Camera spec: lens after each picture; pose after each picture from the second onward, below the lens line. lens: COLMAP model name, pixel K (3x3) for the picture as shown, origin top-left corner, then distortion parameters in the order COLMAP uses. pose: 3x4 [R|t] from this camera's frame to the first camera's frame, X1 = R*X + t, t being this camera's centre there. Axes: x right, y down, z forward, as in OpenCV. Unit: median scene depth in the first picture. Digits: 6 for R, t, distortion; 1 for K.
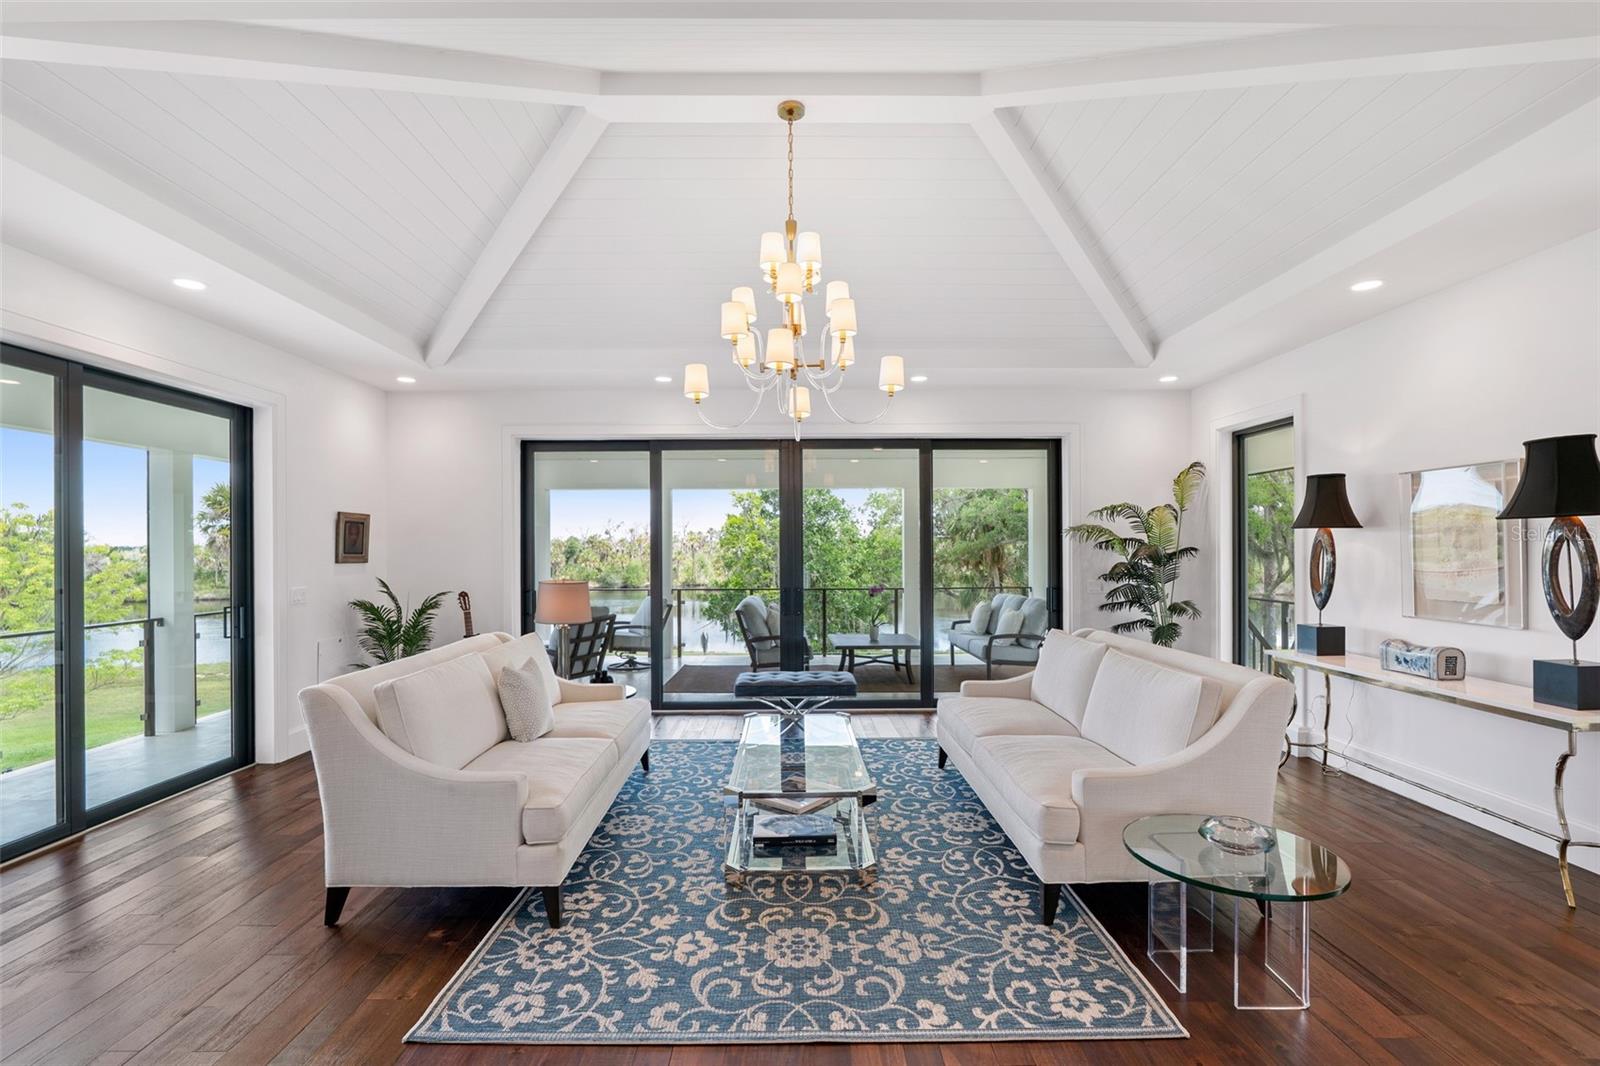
lens RADIAL K [[742.8, 0, 798.2], [0, 742.8, 550.8], [0, 0, 1]] dist [-0.002896, -0.000227]
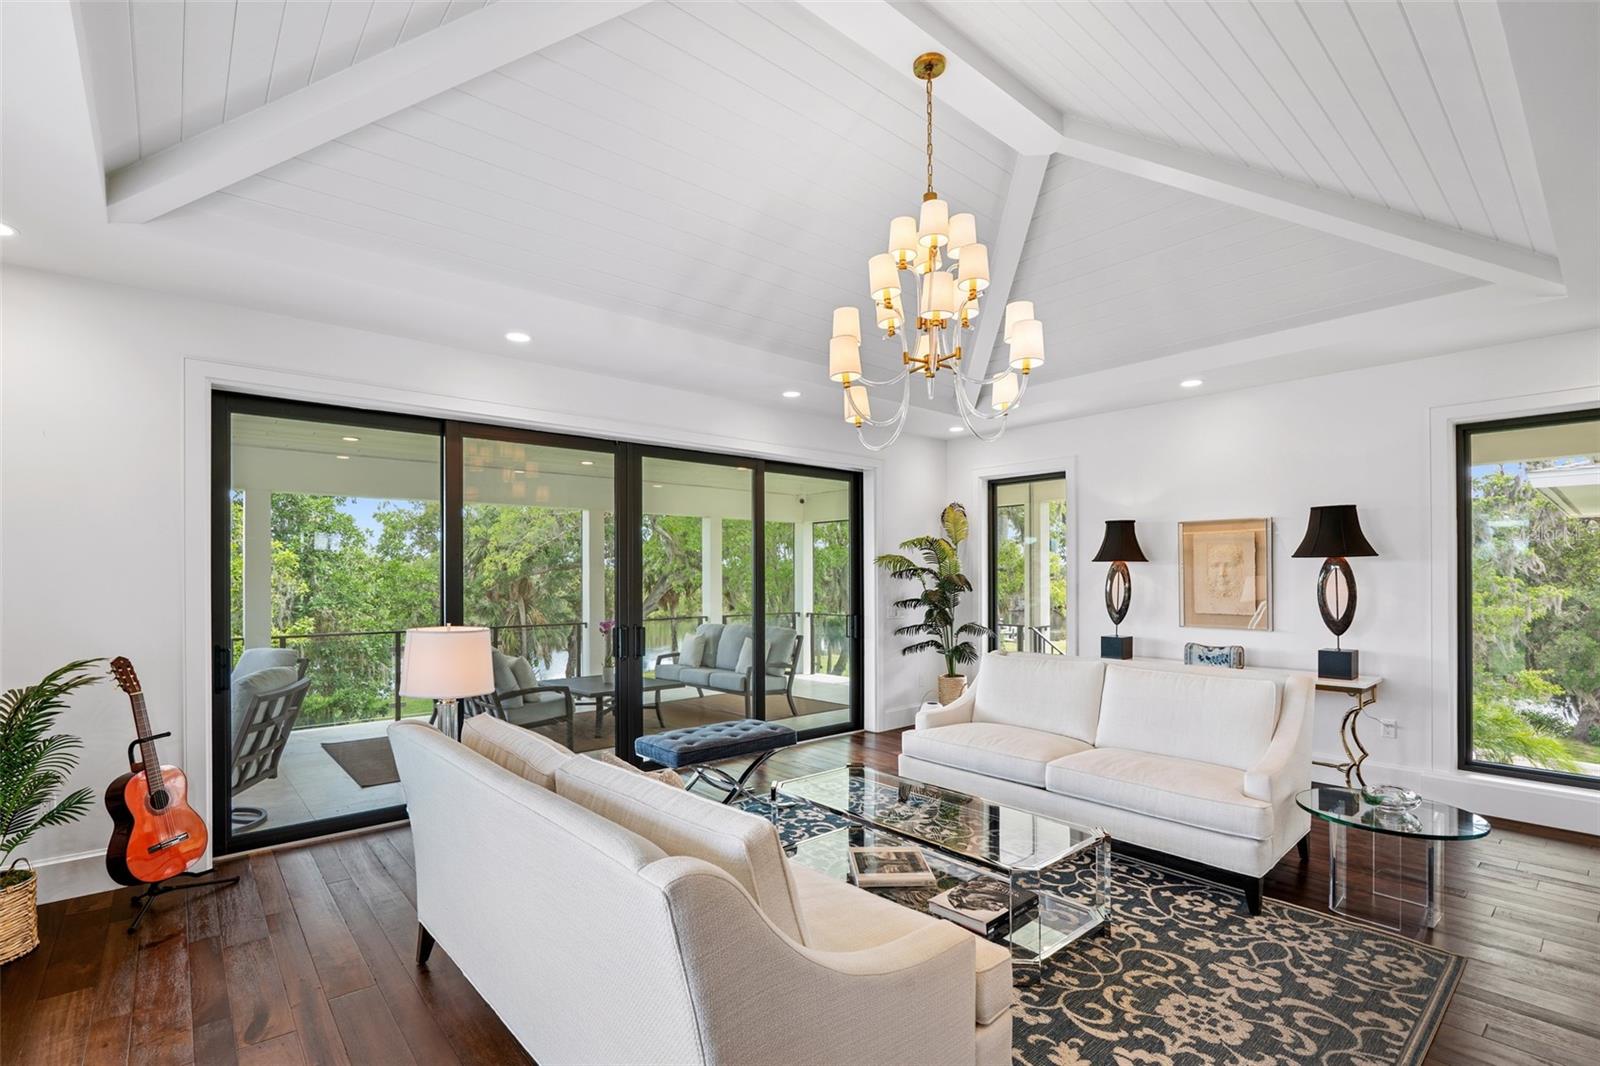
lens RADIAL K [[746.5, 0, 797.5], [0, 746.5, 575.6], [0, 0, 1]] dist [-0.004696, 0.000078]
pose [[0.758087, 0.003094, 0.652146, -0.688598], [0.001356, 0.999979, -0.006321, 0.002107], [-0.652151, 0.005676, 0.758067, 0.453790]]
